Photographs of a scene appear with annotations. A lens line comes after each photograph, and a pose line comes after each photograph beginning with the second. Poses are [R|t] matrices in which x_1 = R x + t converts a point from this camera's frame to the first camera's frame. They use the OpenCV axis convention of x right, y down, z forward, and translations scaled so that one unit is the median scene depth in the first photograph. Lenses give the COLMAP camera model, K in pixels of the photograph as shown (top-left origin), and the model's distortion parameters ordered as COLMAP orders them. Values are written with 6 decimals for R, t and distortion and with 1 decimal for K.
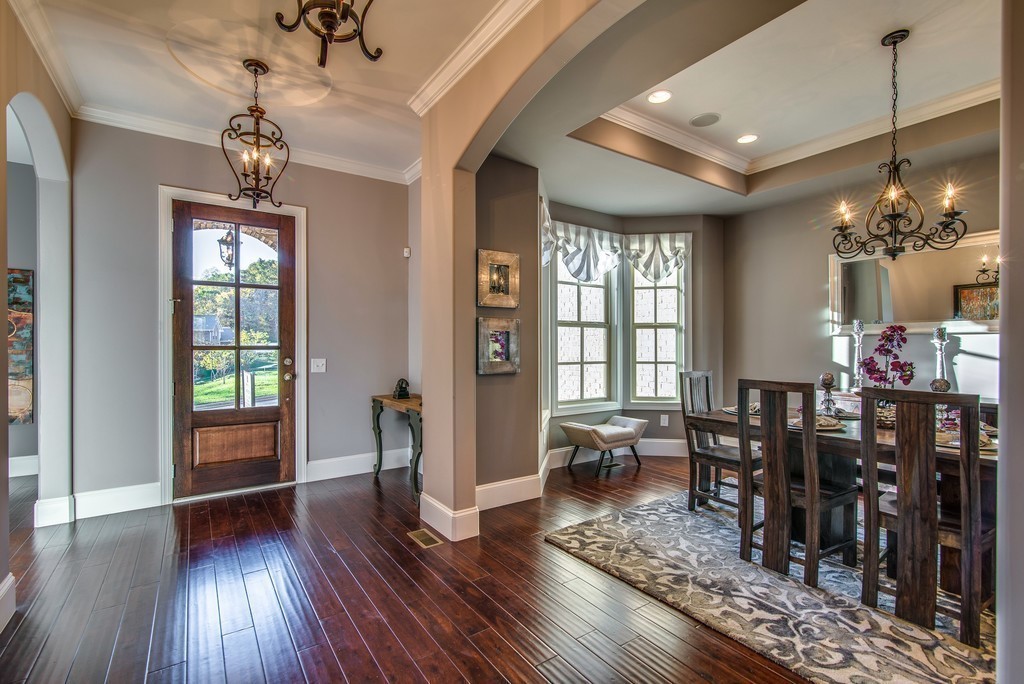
lens RADIAL K [[465.0, 0, 512.7], [0, 465.0, 344.4], [0, 0, 1]] dist [0.000147, 0.000421]
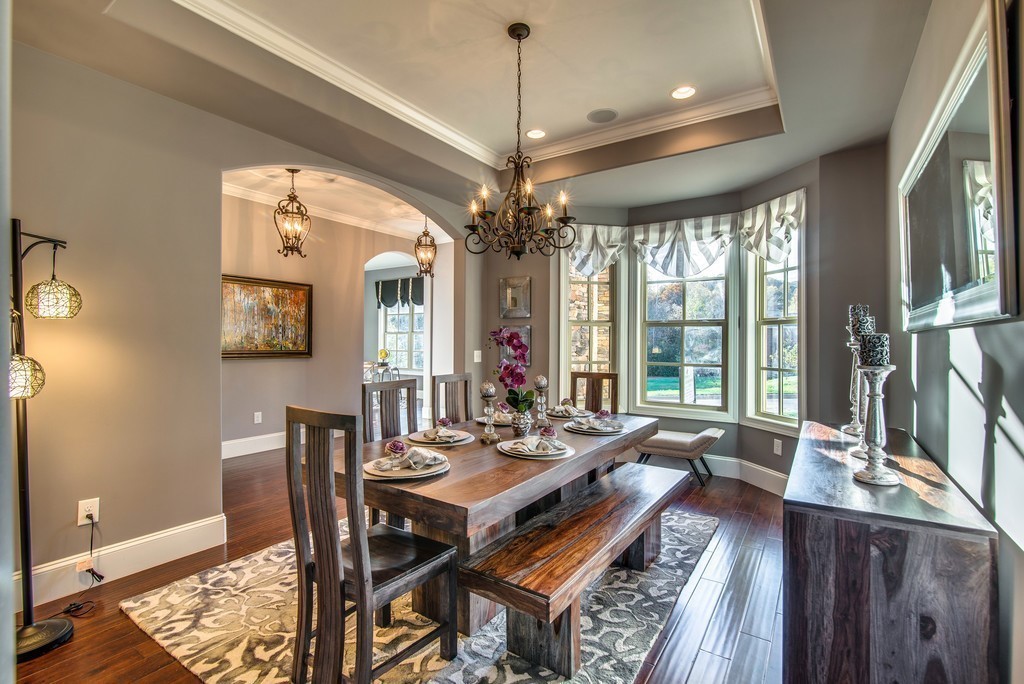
lens RADIAL K [[476.9, 0, 505.0], [0, 476.9, 340.1], [0, 0, 1]] dist [-0.000713, 0.000426]
pose [[0.344705, -0.002039, -0.938709, 1.072644], [-0.003683, 0.999987, -0.003524, -0.004951], [0.938704, 0.004672, 0.344693, 0.387521]]
